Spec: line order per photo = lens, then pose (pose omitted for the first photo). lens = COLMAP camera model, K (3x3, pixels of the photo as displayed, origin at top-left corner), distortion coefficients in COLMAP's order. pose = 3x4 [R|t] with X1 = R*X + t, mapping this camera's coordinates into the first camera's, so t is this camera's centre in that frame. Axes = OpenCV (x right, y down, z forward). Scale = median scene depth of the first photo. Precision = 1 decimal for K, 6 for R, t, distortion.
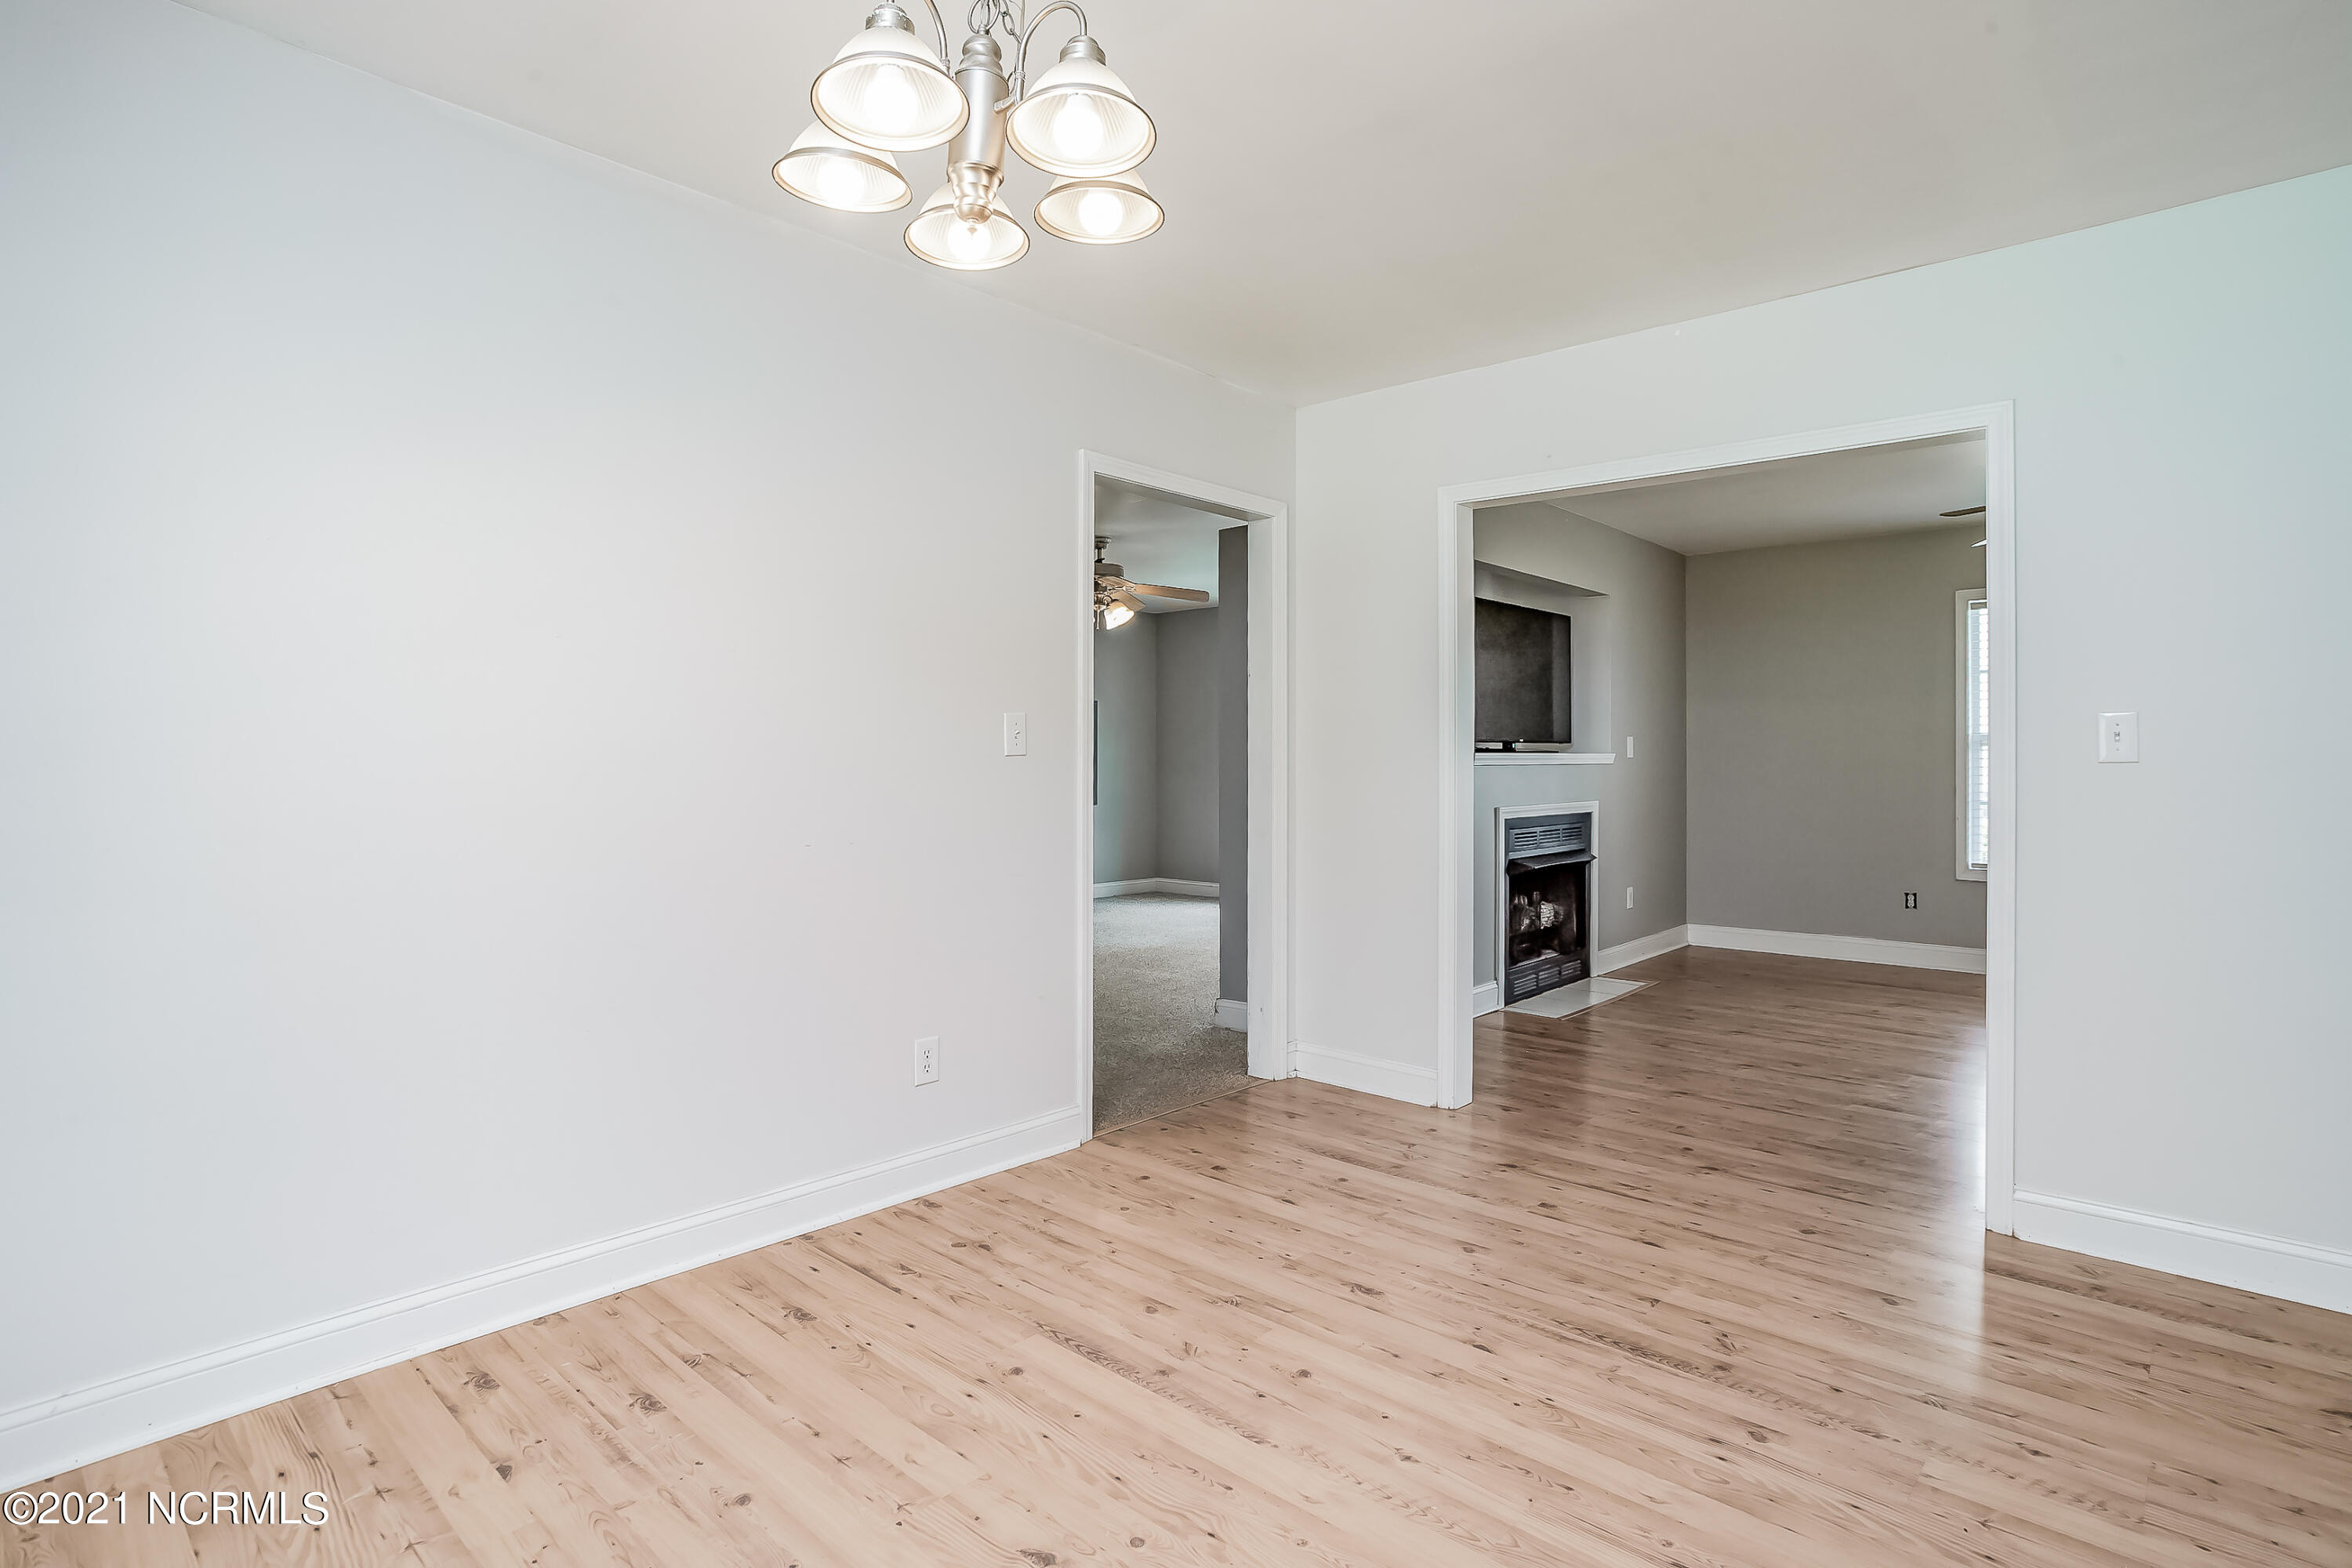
lens RADIAL K [[1144.1, 0, 1189.2], [0, 1144.1, 768.3], [0, 0, 1]] dist [-0.063143, 0.032654]
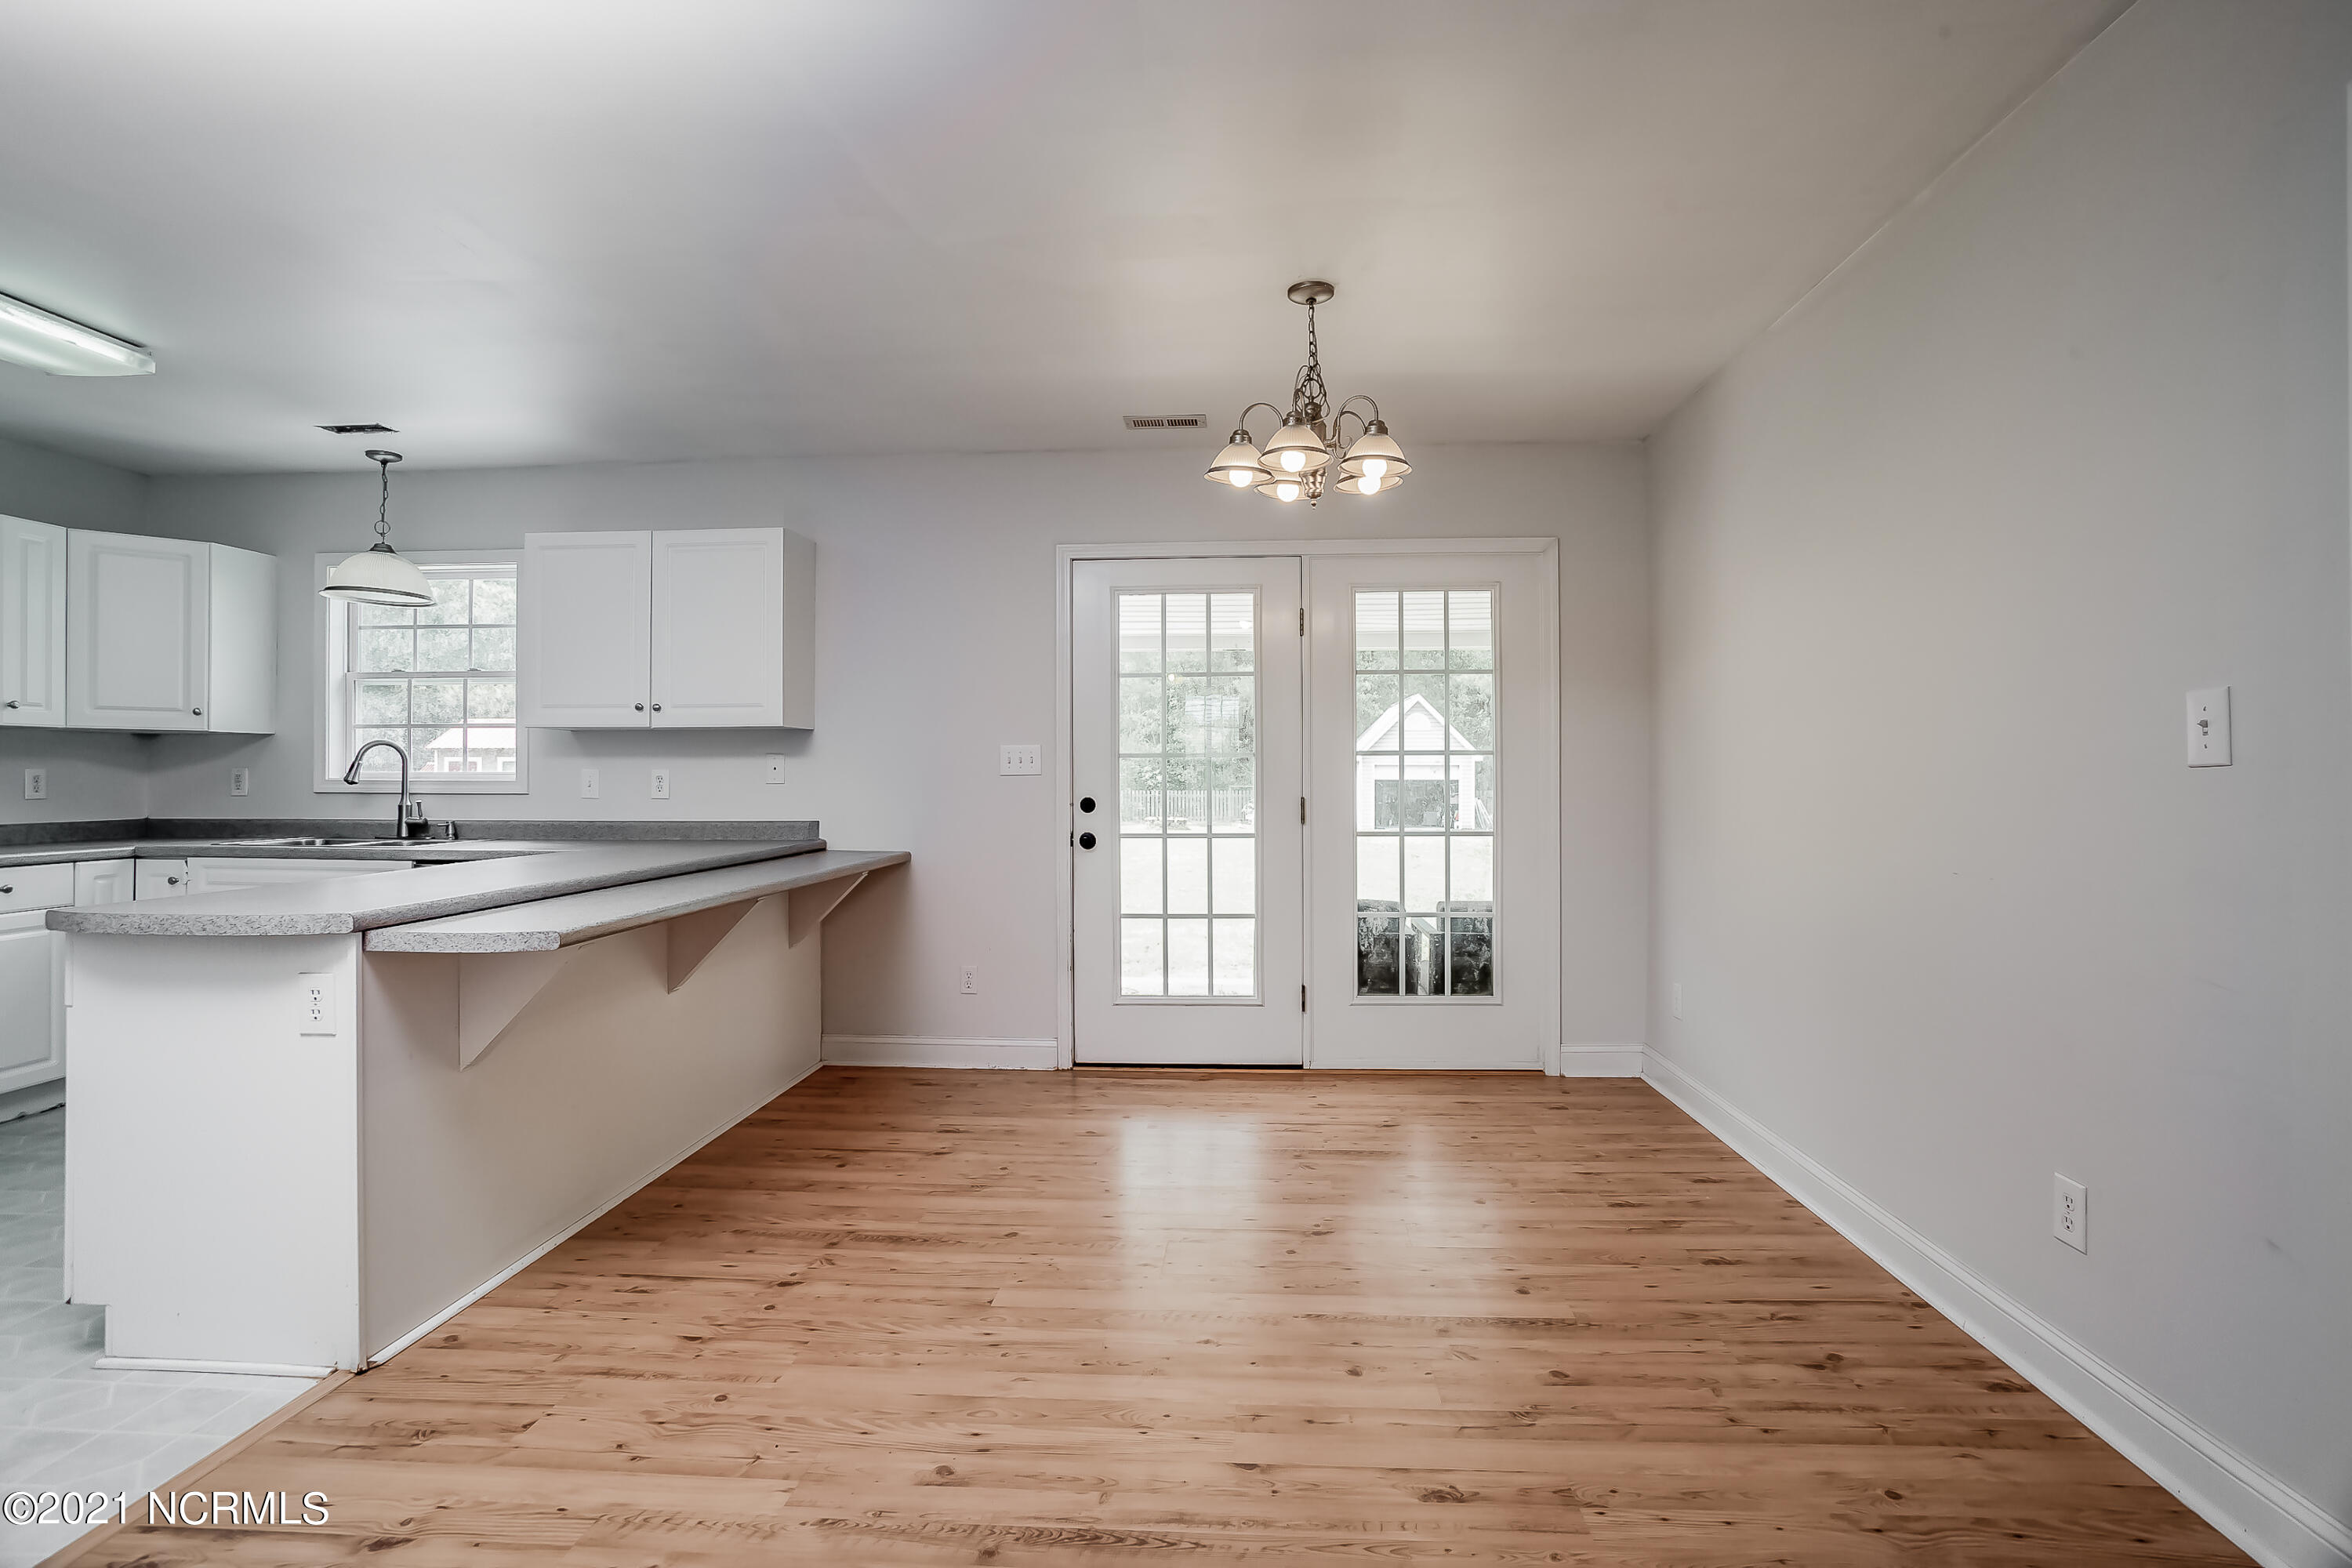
lens RADIAL K [[1144.1, 0, 1189.2], [0, 1144.1, 768.3], [0, 0, 1]] dist [-0.063143, 0.032654]
pose [[-0.775233, -0.004933, -0.631656, 0.864455], [-0.004491, 0.999987, -0.002298, -0.007844], [0.631659, 0.001055, -0.775245, 1.693680]]
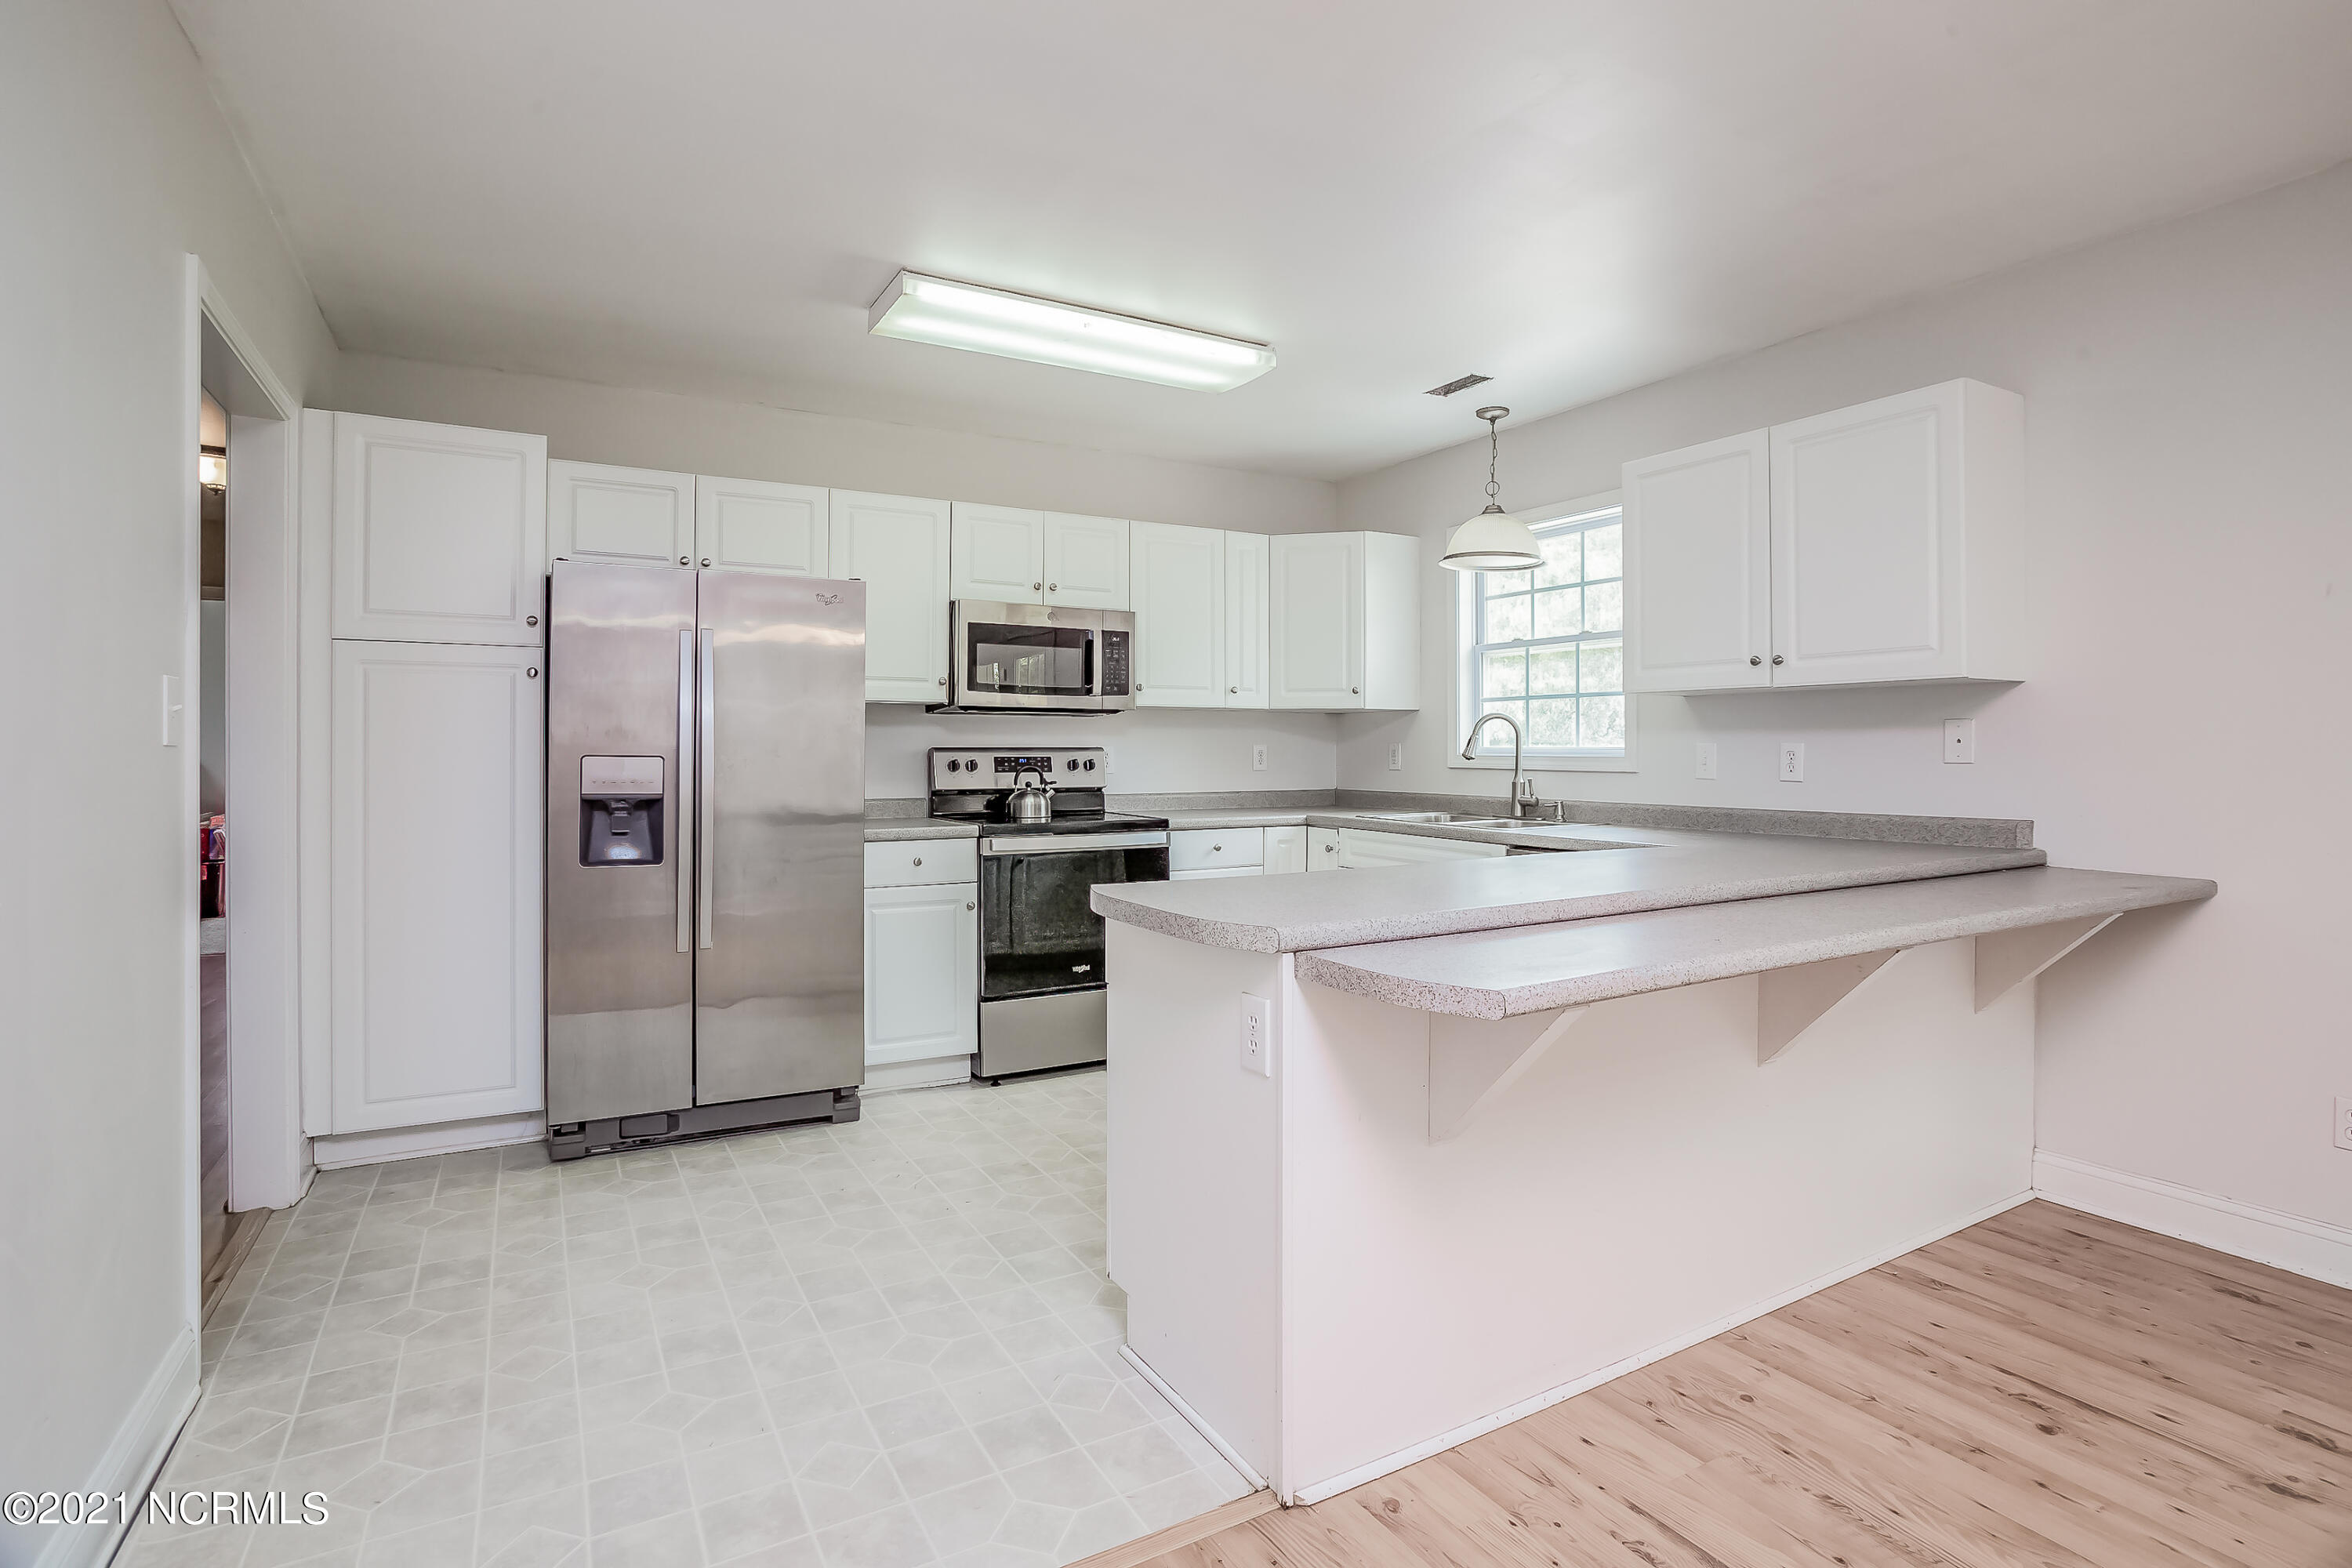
lens RADIAL K [[1157.2, 0, 1182.4], [0, 1157.2, 743.7], [0, 0, 1]] dist [-0.066033, 0.029815]
pose [[-0.953987, -0.000972, 0.299846, 0.641902], [-0.000845, 0.999999, 0.000555, -0.005470], [-0.299846, 0.000276, -0.953988, 1.241595]]
